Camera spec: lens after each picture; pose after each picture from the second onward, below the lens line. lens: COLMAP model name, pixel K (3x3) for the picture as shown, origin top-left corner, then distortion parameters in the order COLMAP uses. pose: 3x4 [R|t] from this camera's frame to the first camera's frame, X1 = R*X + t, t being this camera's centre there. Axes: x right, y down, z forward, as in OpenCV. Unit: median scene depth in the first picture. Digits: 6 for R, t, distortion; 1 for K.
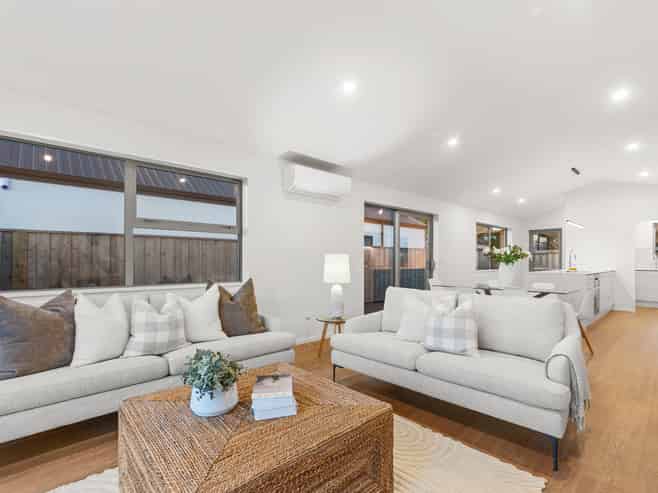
lens RADIAL K [[323.2, 0, 329.3], [0, 323.2, 256.7], [0, 0, 1]] dist [-0.003625, 0.000030]
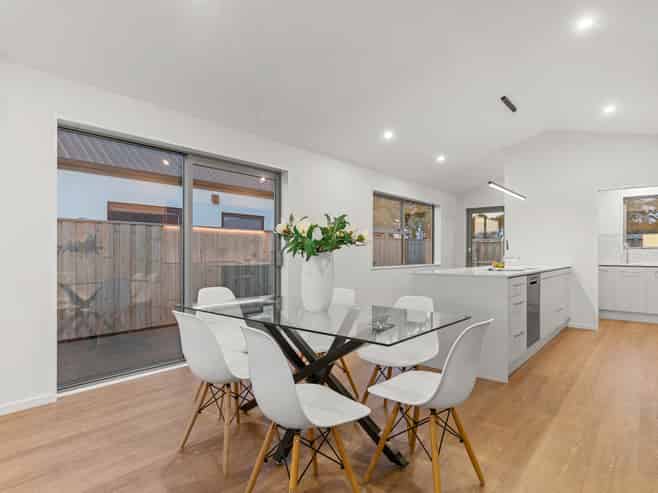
lens RADIAL K [[381.1, 0, 329.1], [0, 381.1, 249.5], [0, 0, 1]] dist [0.000234, 0.001500]
pose [[0.991867, 0.002279, 0.127259, 0.295232], [-0.003229, 0.999968, 0.007259, 0.003729], [-0.127238, -0.007611, 0.991843, 0.287385]]
